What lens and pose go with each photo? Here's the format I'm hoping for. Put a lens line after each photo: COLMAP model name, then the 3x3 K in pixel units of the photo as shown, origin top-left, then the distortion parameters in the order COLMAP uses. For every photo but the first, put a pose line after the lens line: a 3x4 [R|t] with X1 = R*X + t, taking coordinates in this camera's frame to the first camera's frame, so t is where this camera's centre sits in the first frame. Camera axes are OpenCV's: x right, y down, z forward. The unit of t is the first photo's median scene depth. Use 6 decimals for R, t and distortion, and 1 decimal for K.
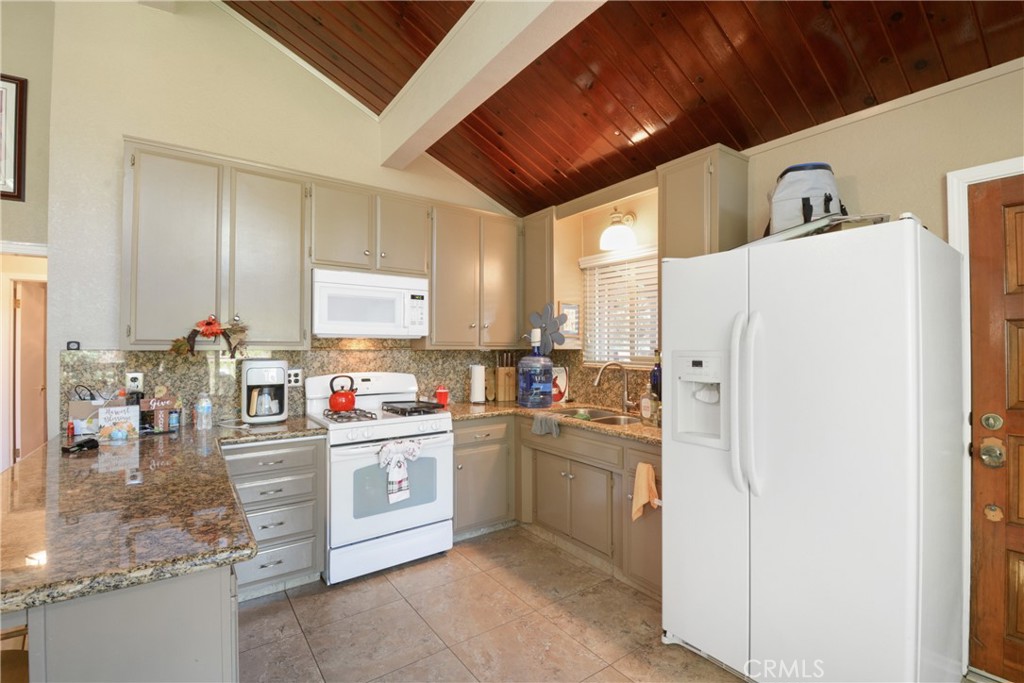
lens RADIAL K [[457.4, 0, 512.0], [0, 457.4, 341.5], [0, 0, 1]] dist [0.022336, -0.022450]
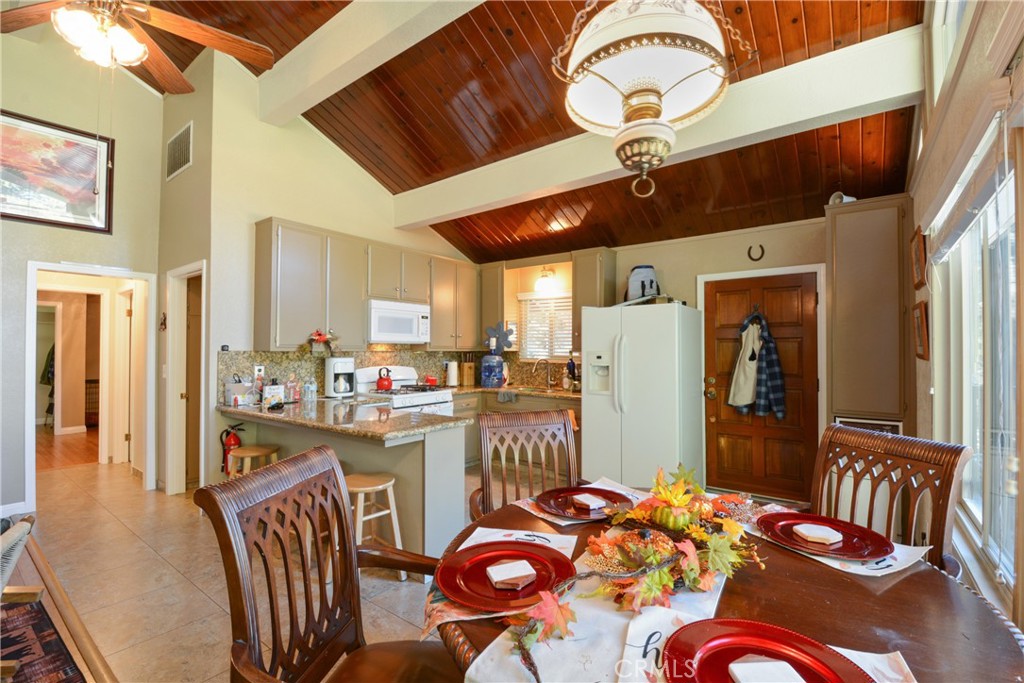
lens RADIAL K [[457.4, 0, 512.0], [0, 457.4, 341.5], [0, 0, 1]] dist [0.022336, -0.022450]
pose [[0.957026, 0.007112, 0.289915, -0.370723], [-0.005503, 0.999965, -0.006364, -0.006449], [-0.289950, 0.004495, 0.957031, -0.571680]]
